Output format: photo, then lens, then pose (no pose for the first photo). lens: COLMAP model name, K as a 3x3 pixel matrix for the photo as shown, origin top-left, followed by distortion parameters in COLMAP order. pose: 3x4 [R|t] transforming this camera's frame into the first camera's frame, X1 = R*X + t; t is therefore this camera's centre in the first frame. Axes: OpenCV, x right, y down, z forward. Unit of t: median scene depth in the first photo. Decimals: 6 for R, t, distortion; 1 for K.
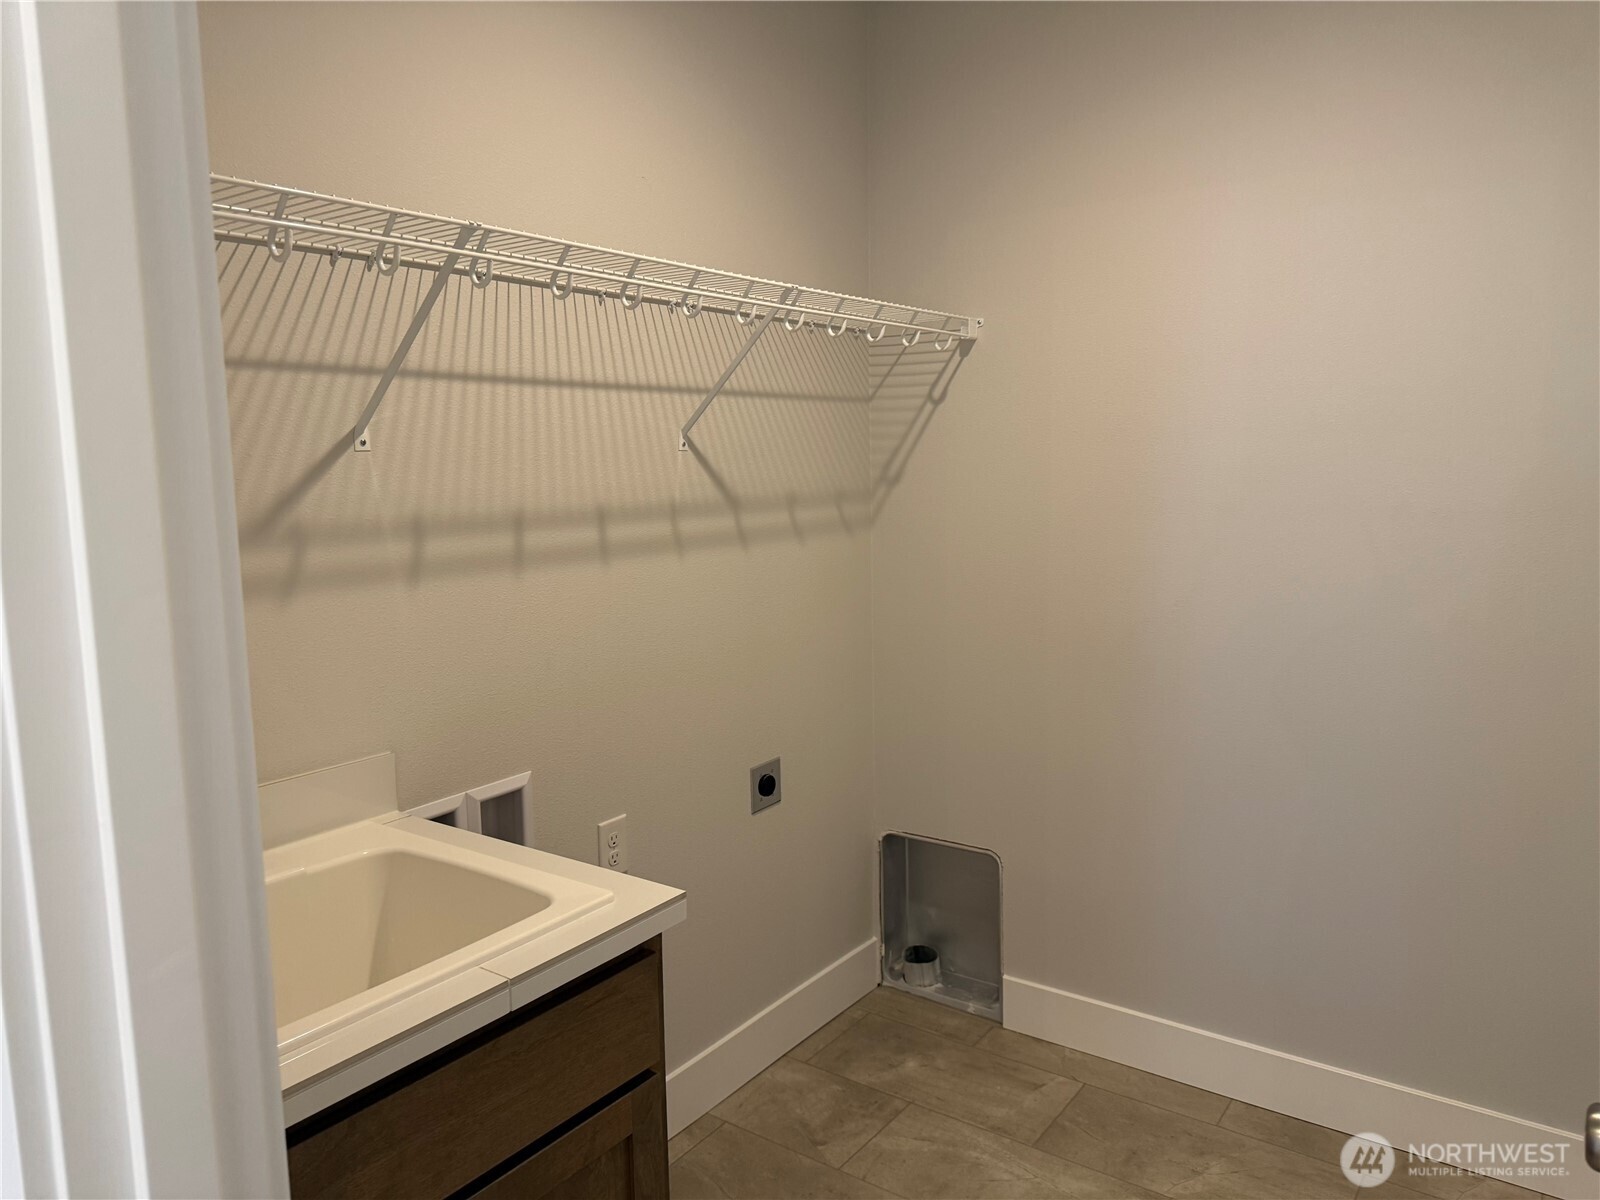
lens RADIAL K [[1122.0, 0, 811.9], [0, 1122.0, 578.4], [0, 0, 1]] dist [0.082354, -0.110963]
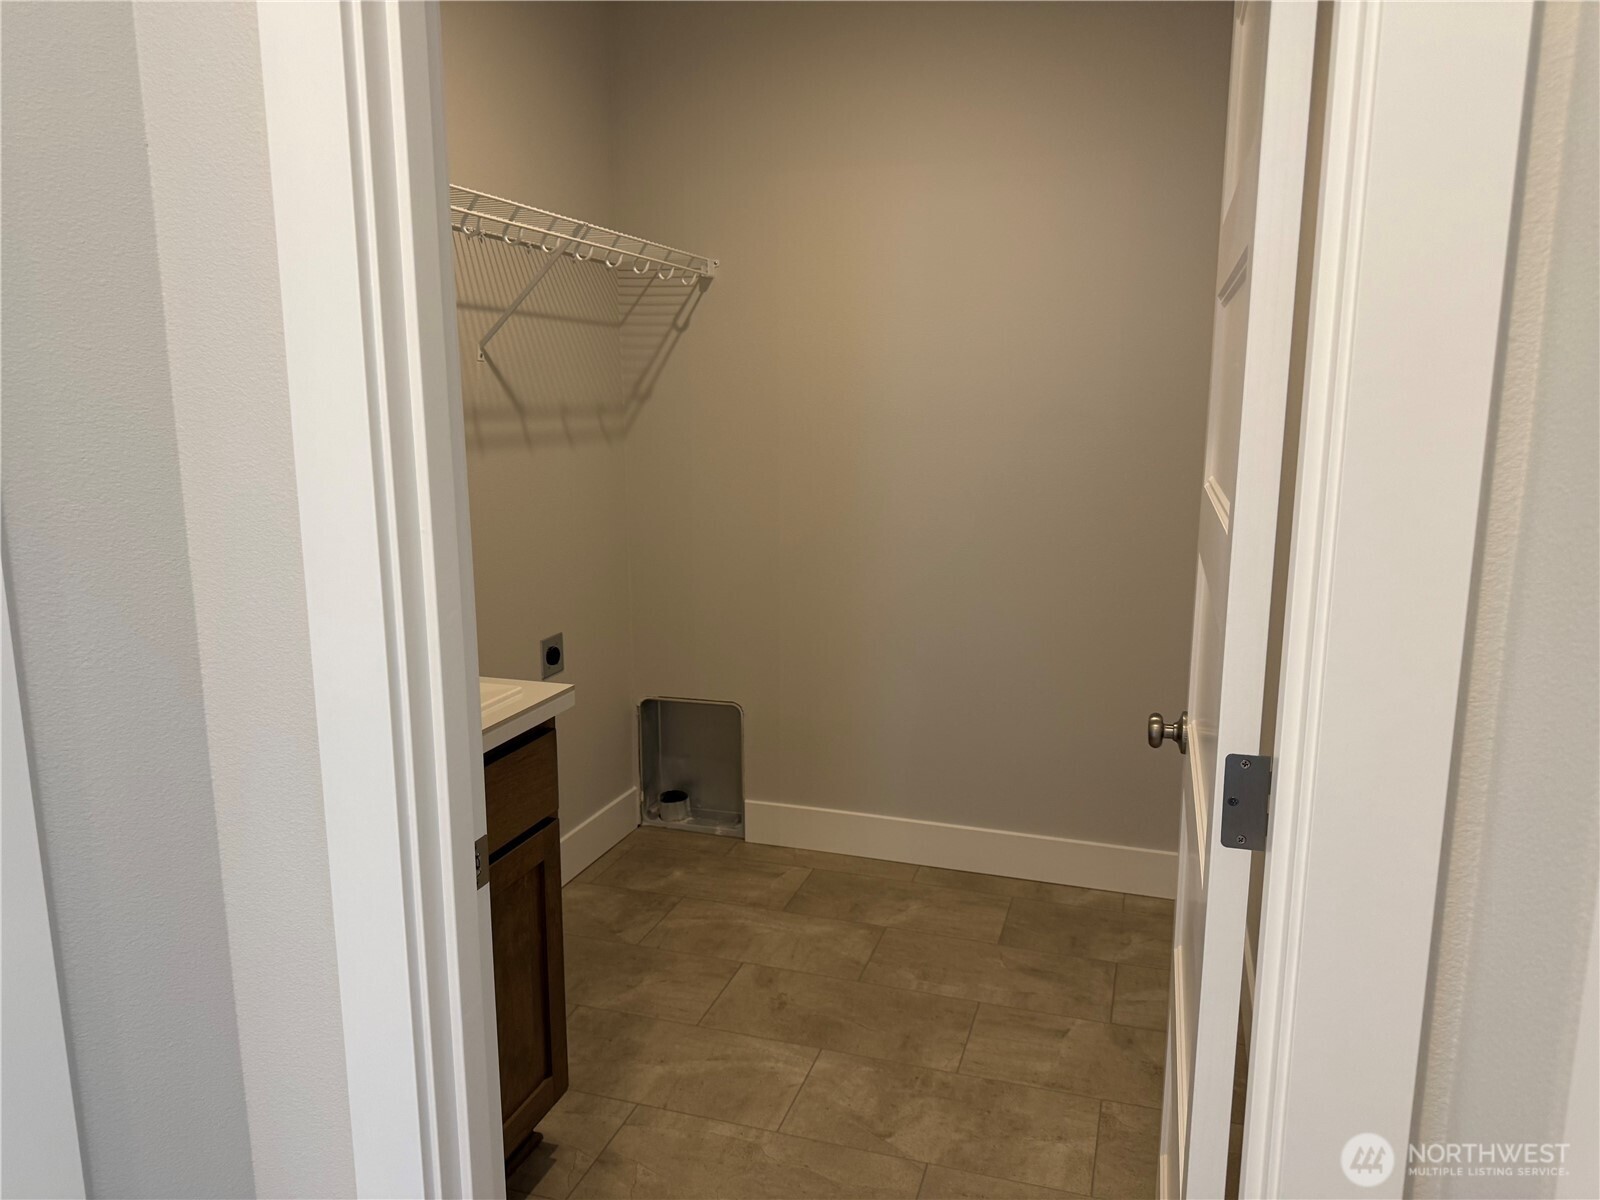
lens RADIAL K [[1122.0, 0, 810.8], [0, 1122.0, 586.9], [0, 0, 1]] dist [0.082354, -0.110963]
pose [[0.952220, -0.037543, 0.303098, -0.147677], [0.020844, 0.998091, 0.058145, 0.054531], [-0.304702, -0.049049, 0.951184, -0.210603]]
